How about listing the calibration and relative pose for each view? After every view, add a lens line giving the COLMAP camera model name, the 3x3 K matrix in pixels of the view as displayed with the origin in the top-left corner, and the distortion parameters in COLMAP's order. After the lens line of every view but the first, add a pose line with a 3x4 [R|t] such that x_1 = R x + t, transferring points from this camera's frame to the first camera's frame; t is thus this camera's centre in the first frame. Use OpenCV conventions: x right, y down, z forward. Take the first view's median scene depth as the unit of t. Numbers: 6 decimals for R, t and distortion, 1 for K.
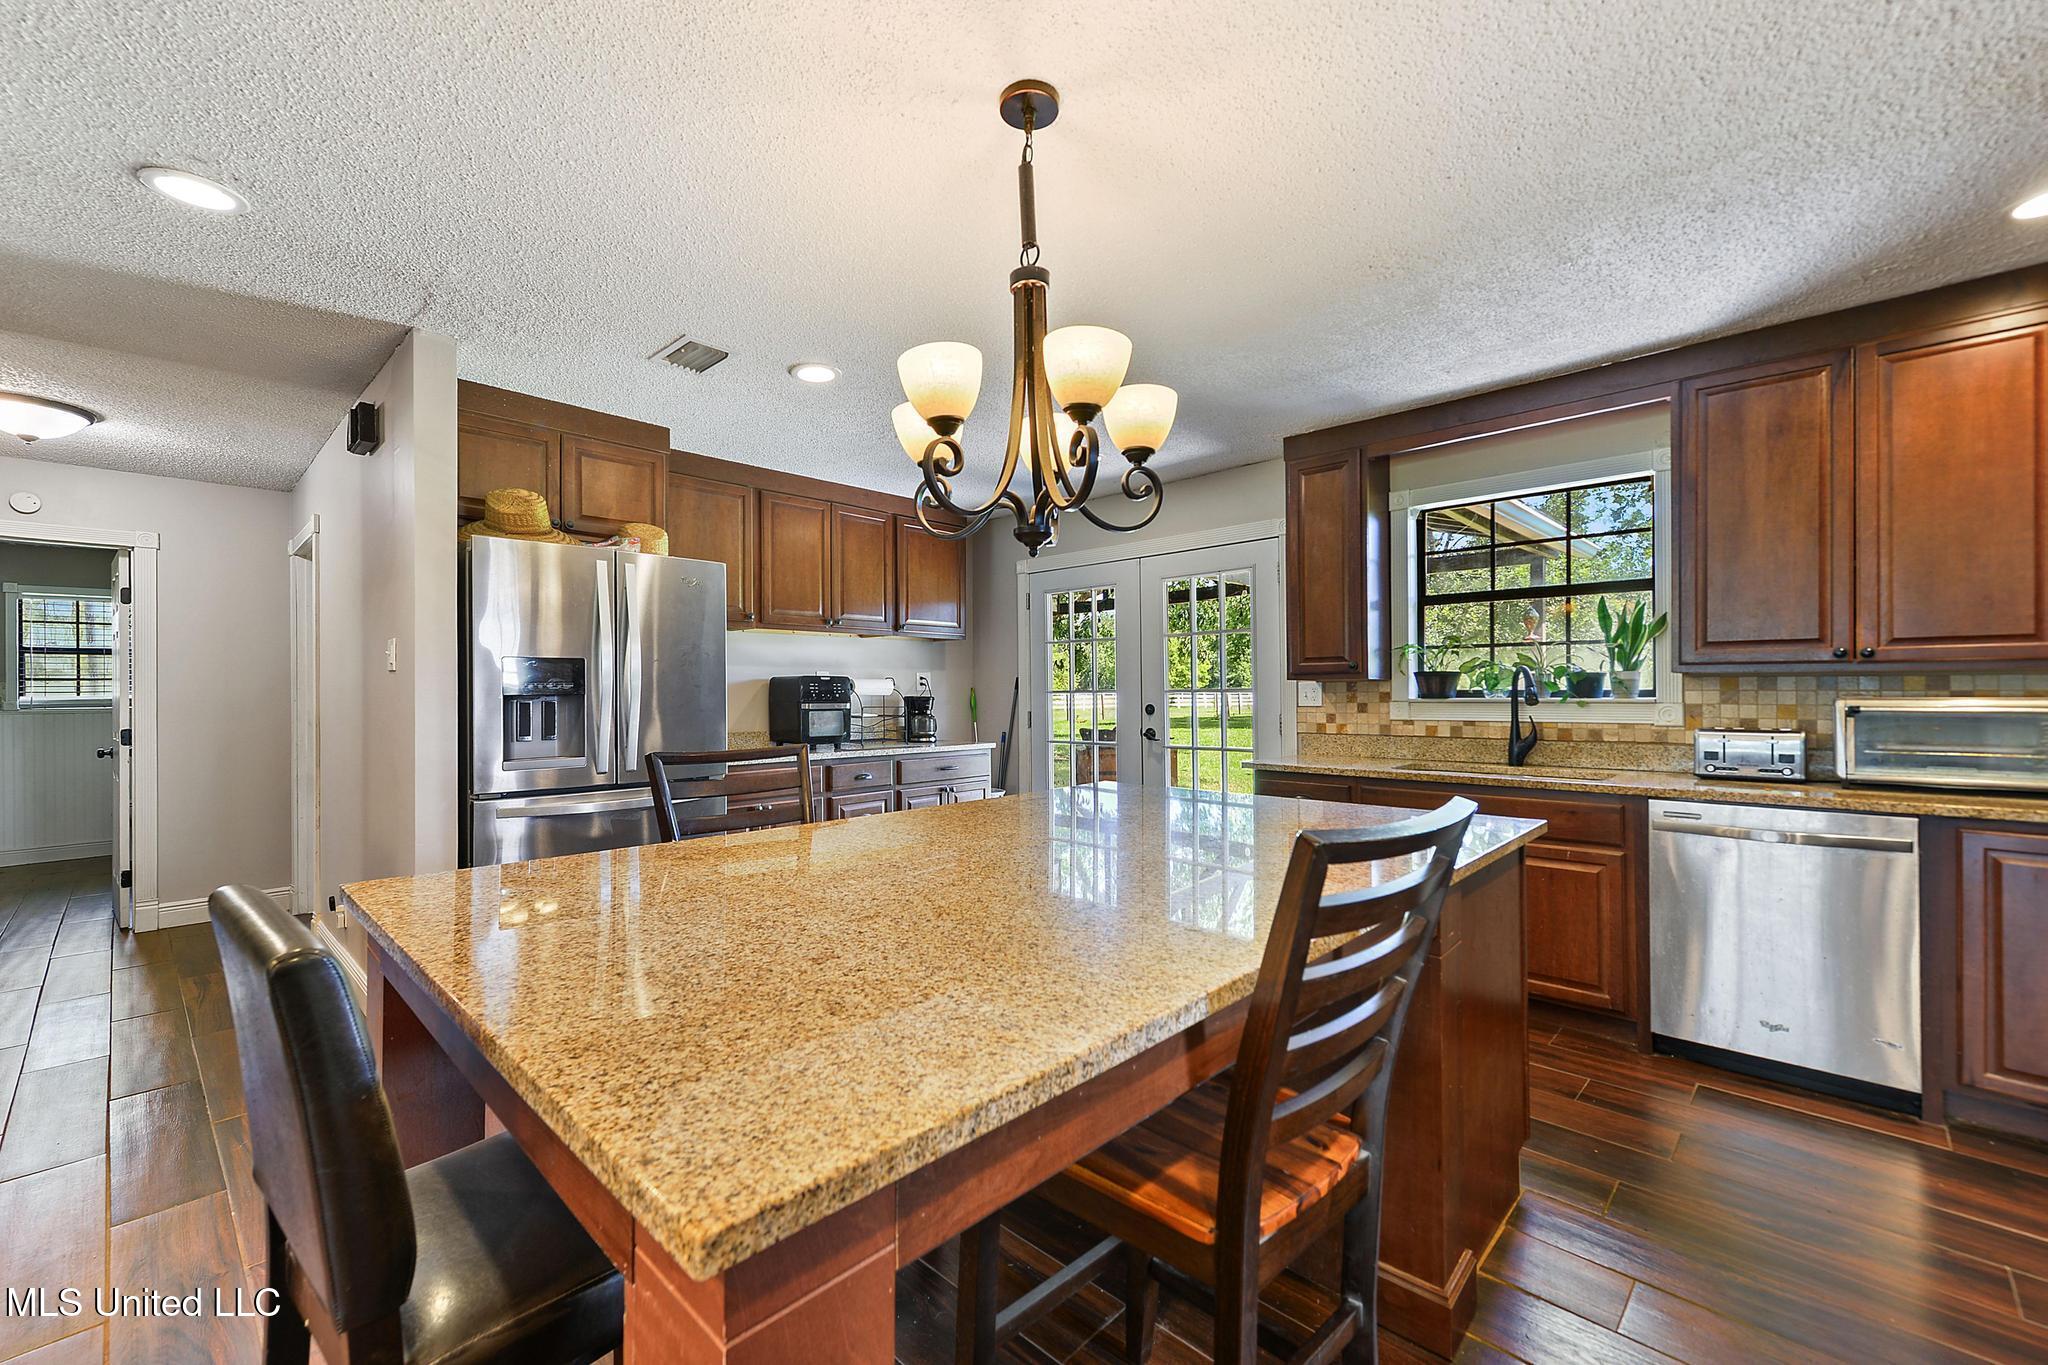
lens RADIAL K [[834.2, 0, 977.9], [0, 834.2, 686.3], [0, 0, 1]] dist [0.000330, -0.000037]
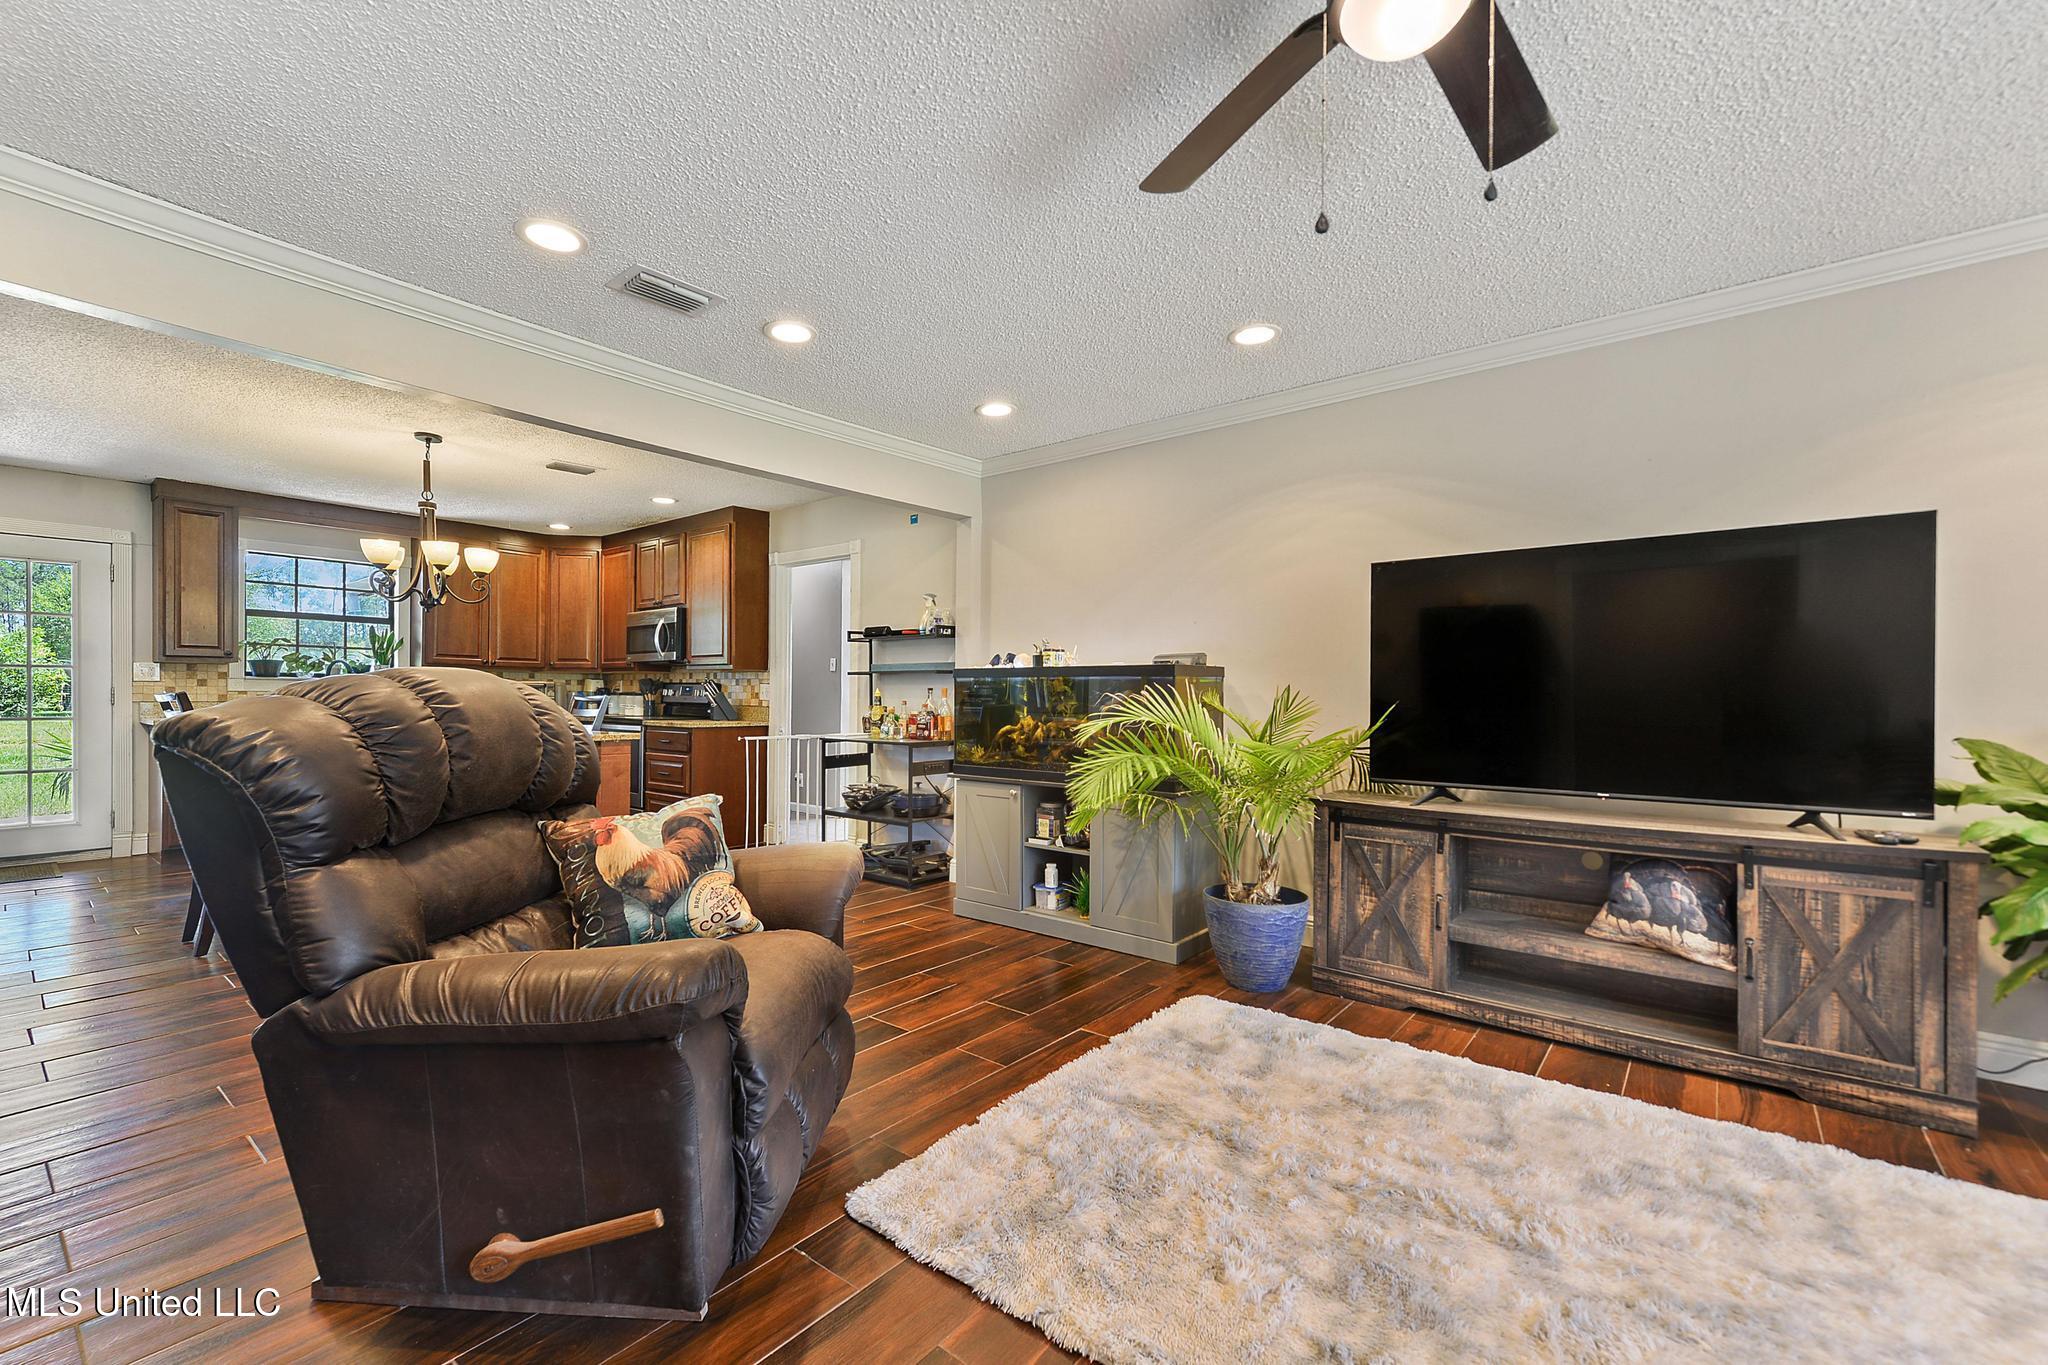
lens RADIAL K [[852.3, 0, 1026.7], [0, 852.3, 713.9], [0, 0, 1]] dist [0.001659, 0.000251]
pose [[-0.116502, -0.015169, 0.993075, -1.534062], [-0.015078, 0.999795, 0.013503, 0.051885], [-0.993076, -0.013400, -0.116707, -0.294756]]
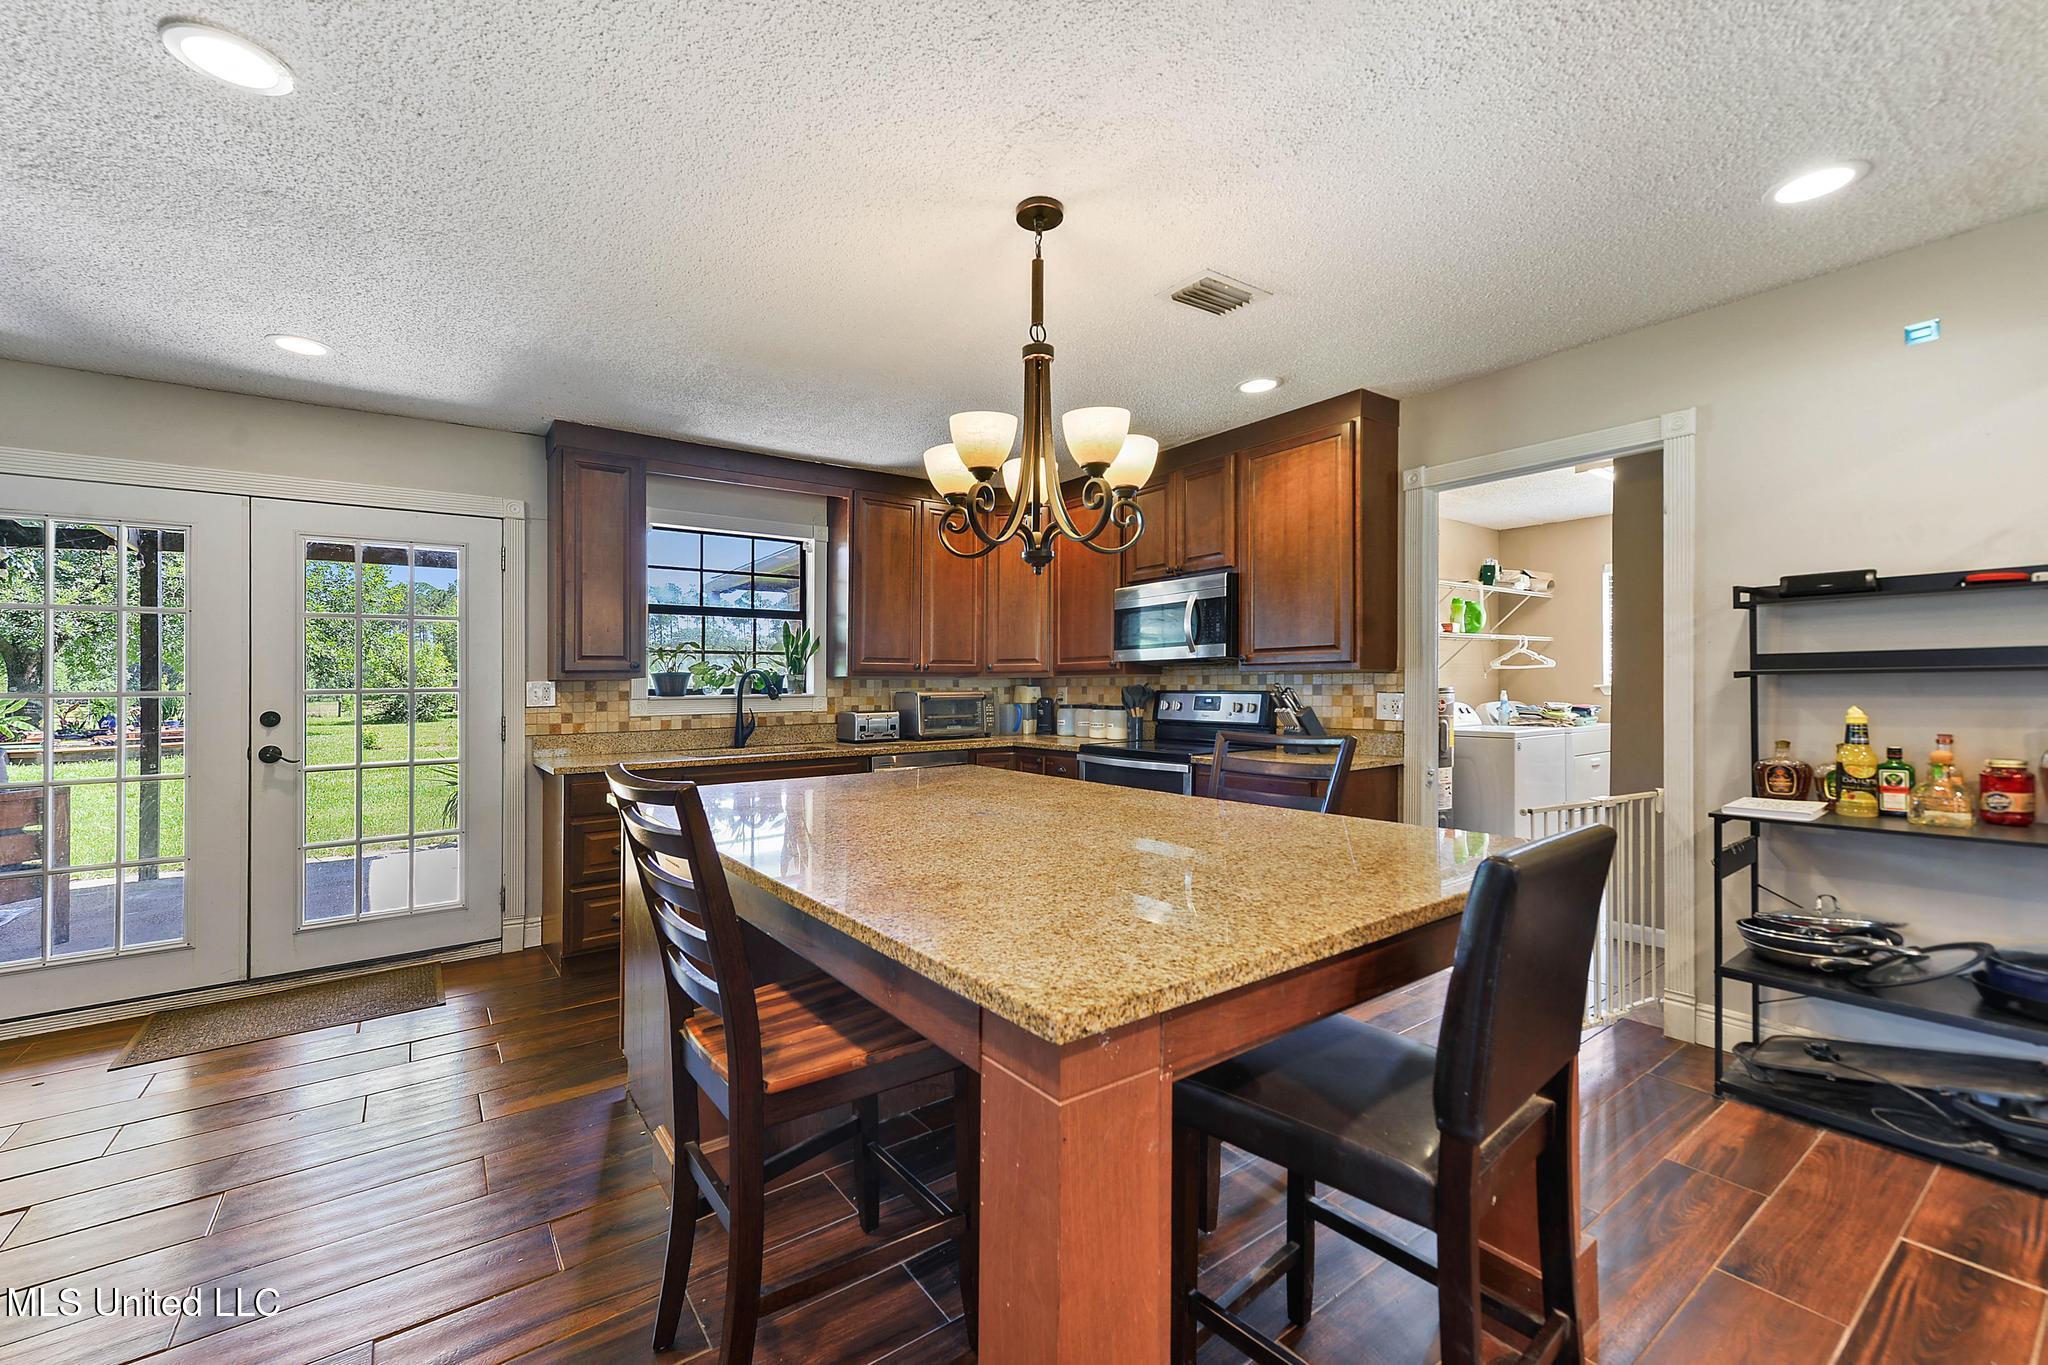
lens RADIAL K [[842.2, 0, 1010.3], [0, 842.2, 680.0], [0, 0, 1]] dist [0.016584, 0.000012]
pose [[0.149621, 0.010311, 0.988690, -0.659039], [0.003235, 0.999935, -0.010918, 0.008651], [-0.988738, 0.004832, 0.149578, 0.472406]]
